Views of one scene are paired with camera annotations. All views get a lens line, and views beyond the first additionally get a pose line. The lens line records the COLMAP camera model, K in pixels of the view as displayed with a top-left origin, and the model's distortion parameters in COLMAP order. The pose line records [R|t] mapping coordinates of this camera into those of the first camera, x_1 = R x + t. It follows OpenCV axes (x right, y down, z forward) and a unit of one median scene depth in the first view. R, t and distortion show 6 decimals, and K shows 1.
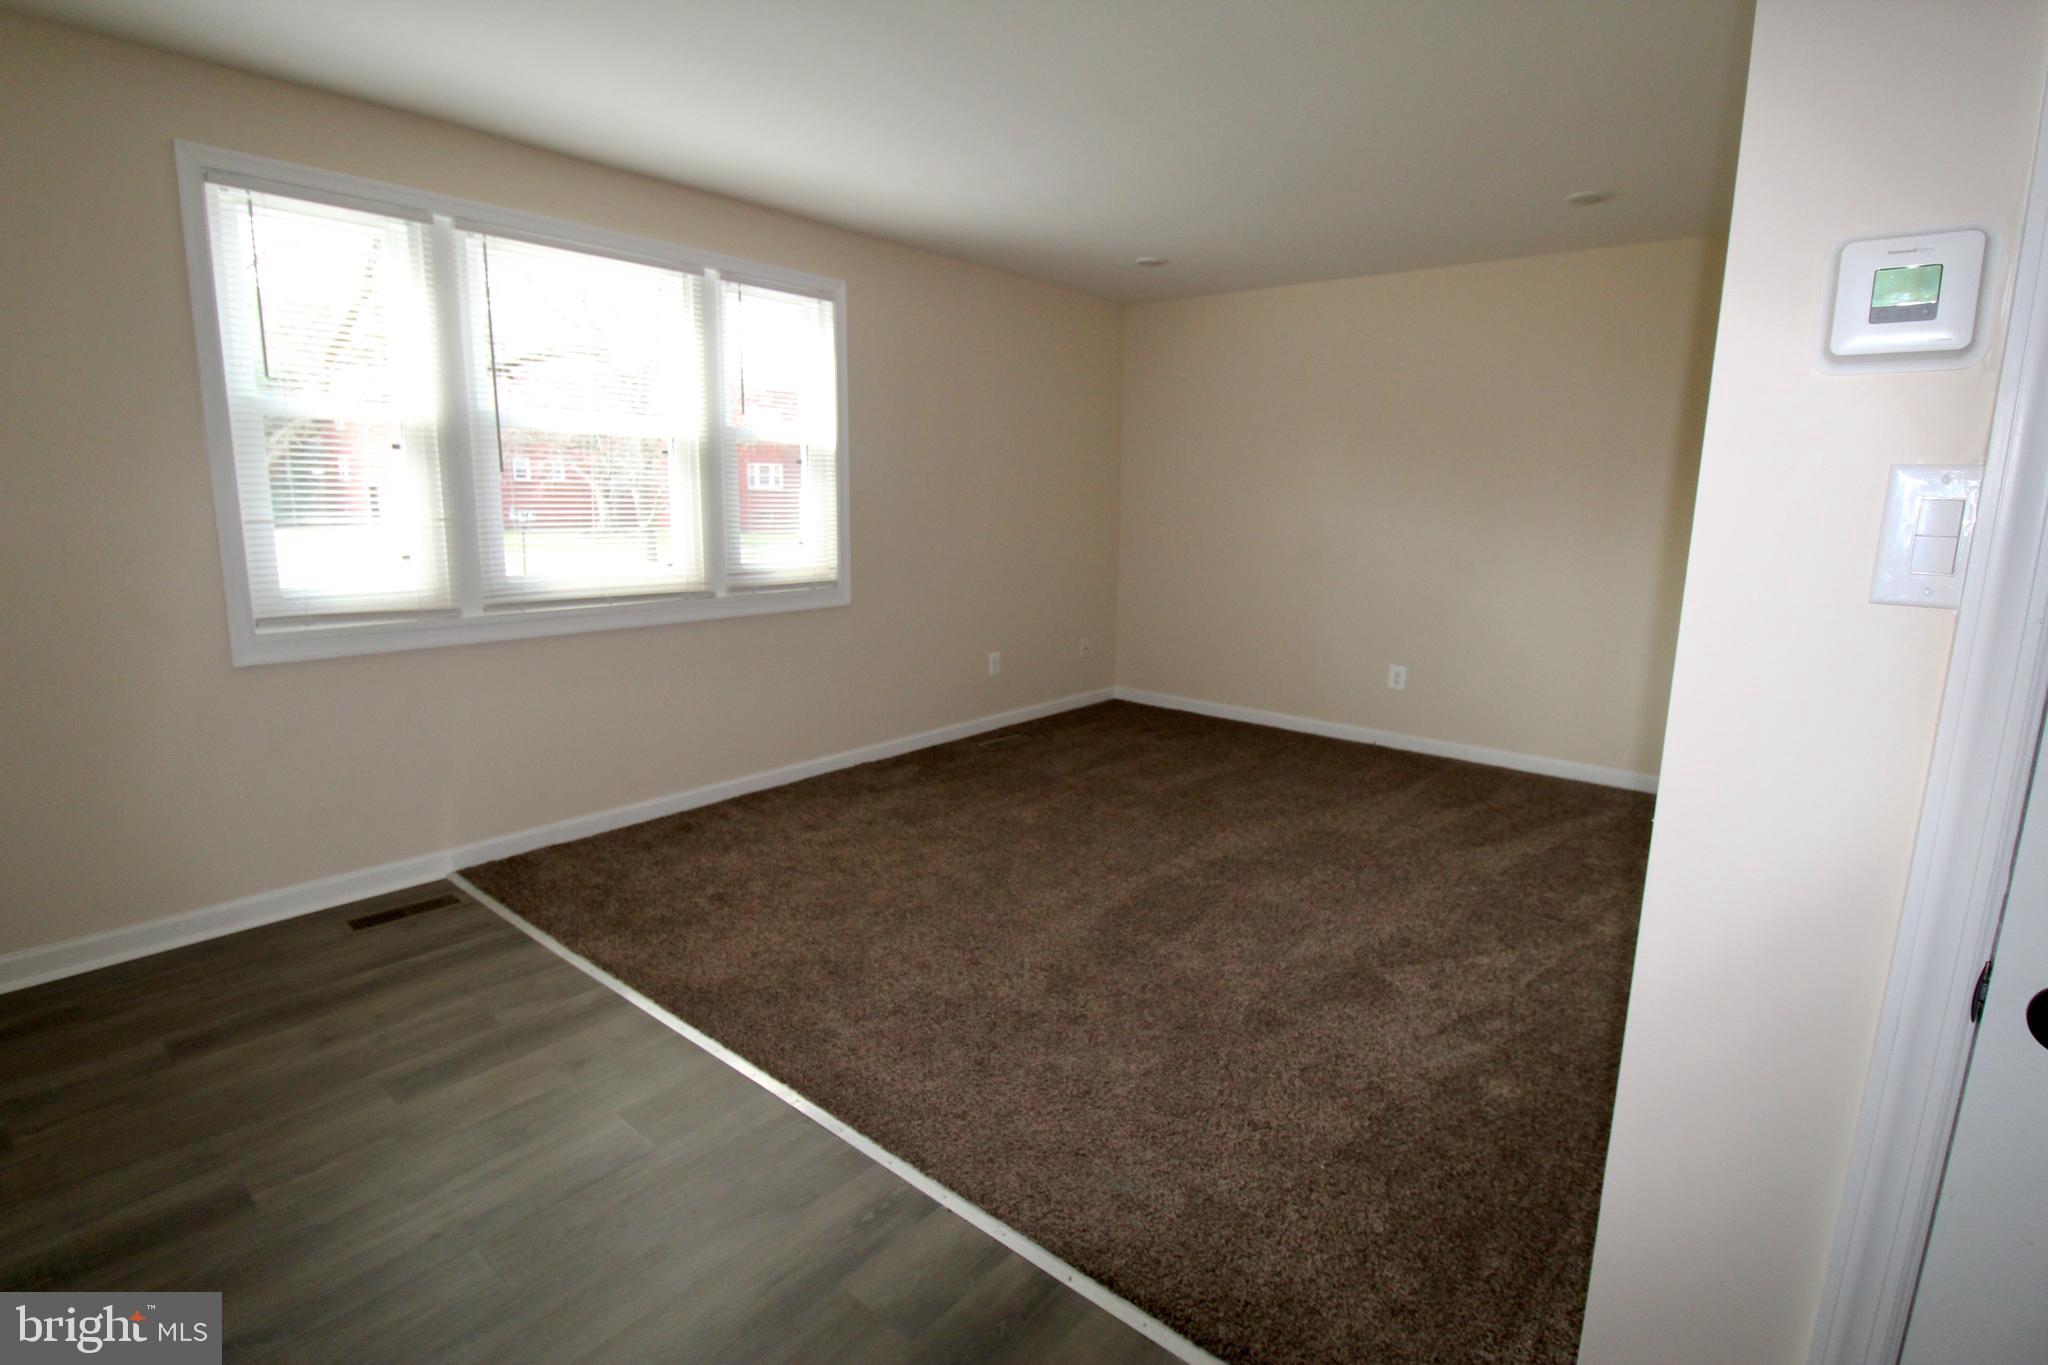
lens RADIAL K [[1071.4, 0, 1025.4], [0, 1071.4, 683.1], [0, 0, 1]] dist [-0.004157, -0.000718]
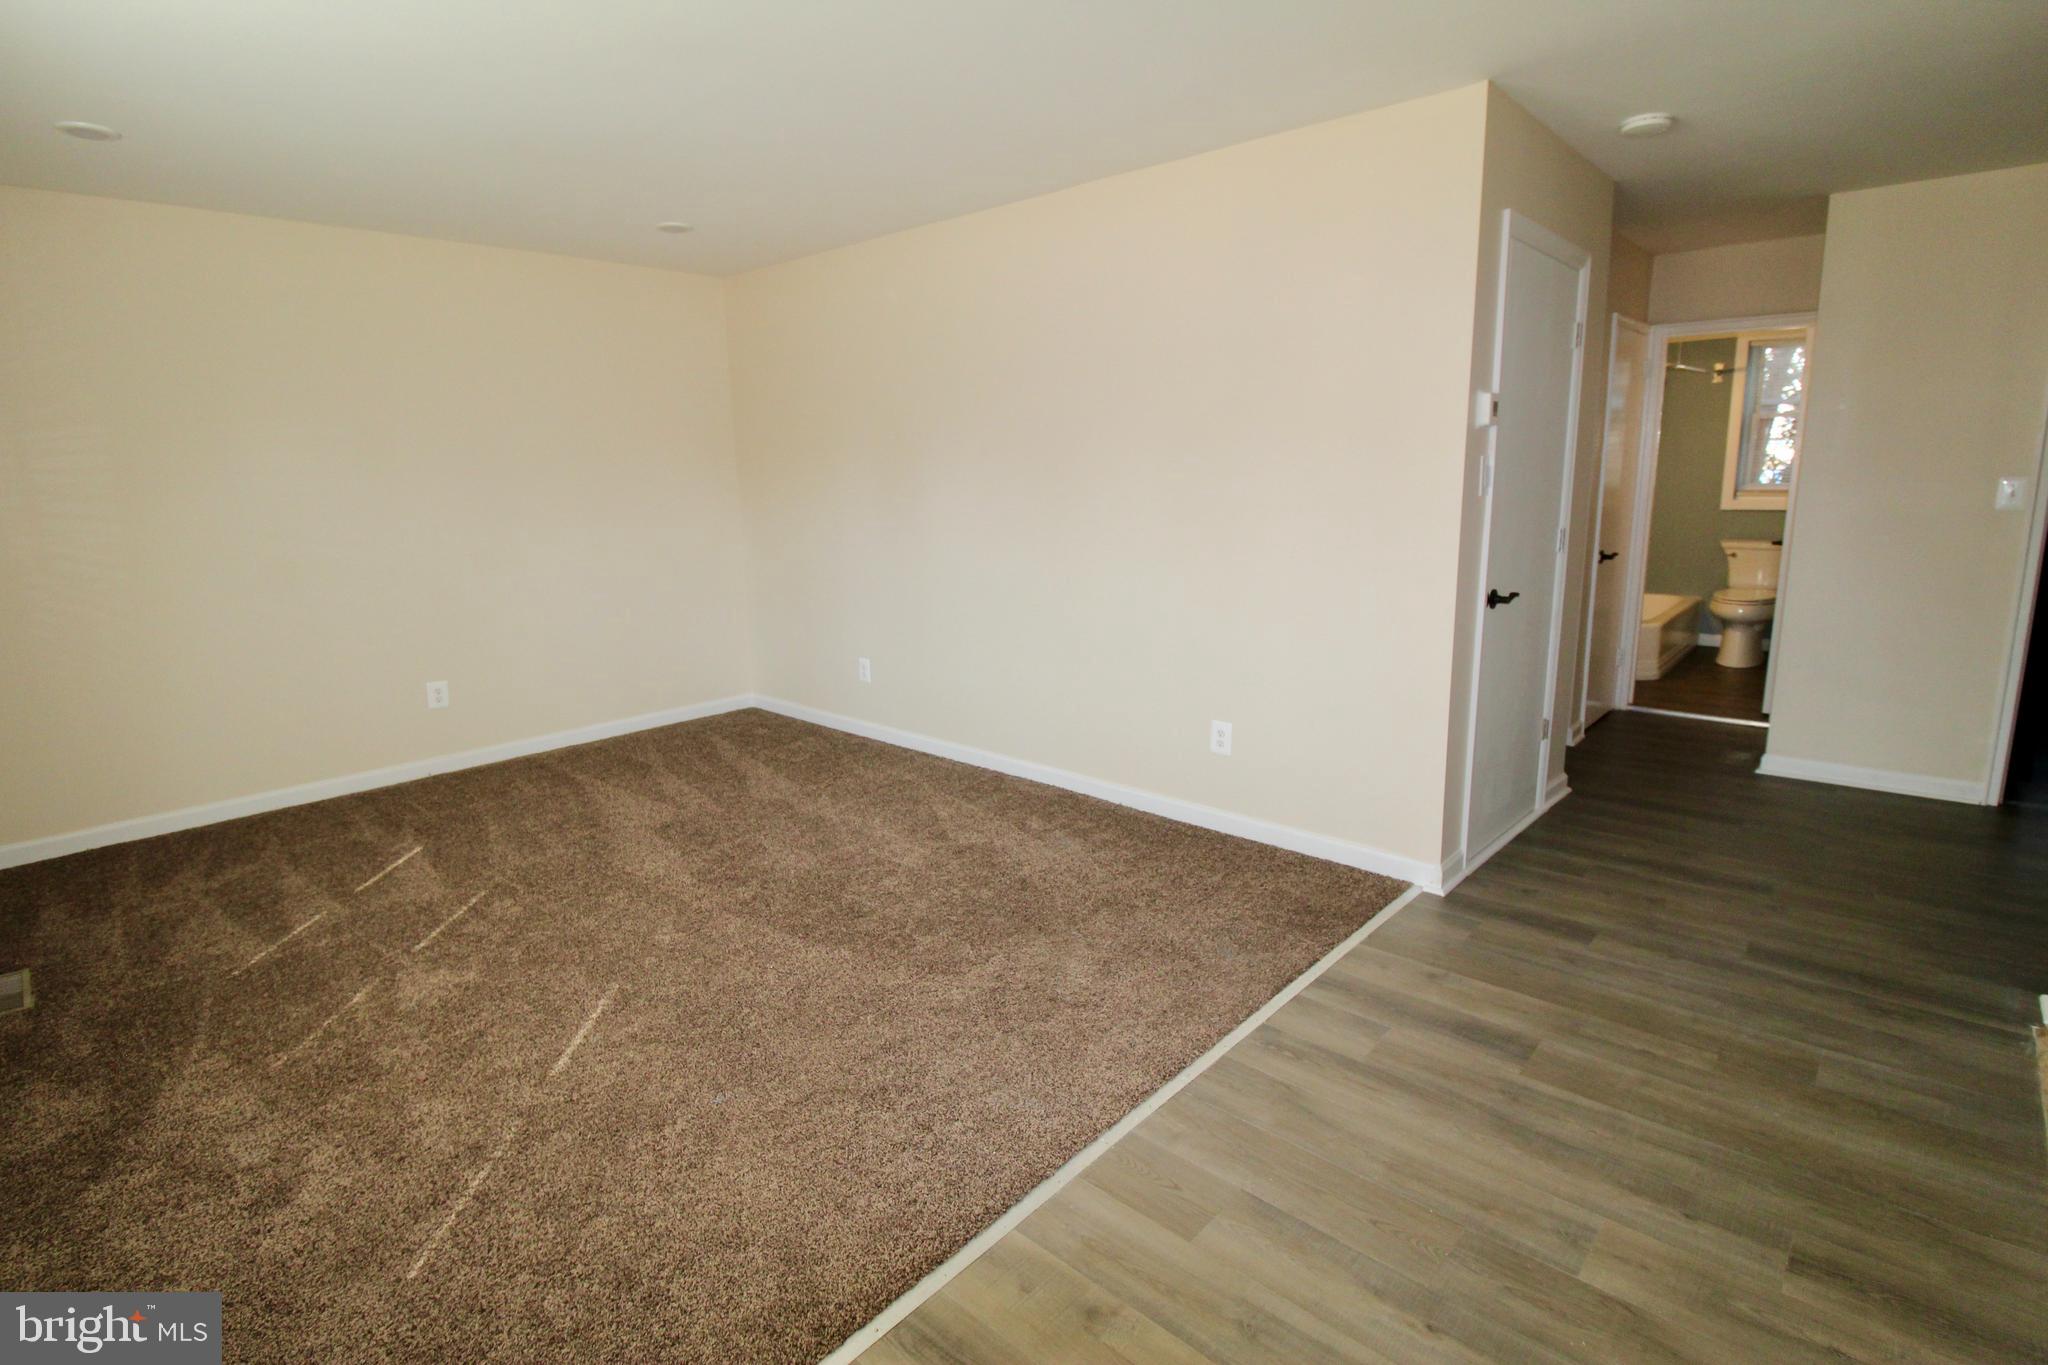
lens RADIAL K [[1071.4, 0, 1026.2], [0, 1071.4, 678.6], [0, 0, 1]] dist [-0.004157, -0.000718]
pose [[-0.030925, -0.210666, 0.977069, -0.678907], [0.196134, 0.957252, 0.212601, -0.140186], [-0.980089, 0.198211, 0.011716, 0.628092]]
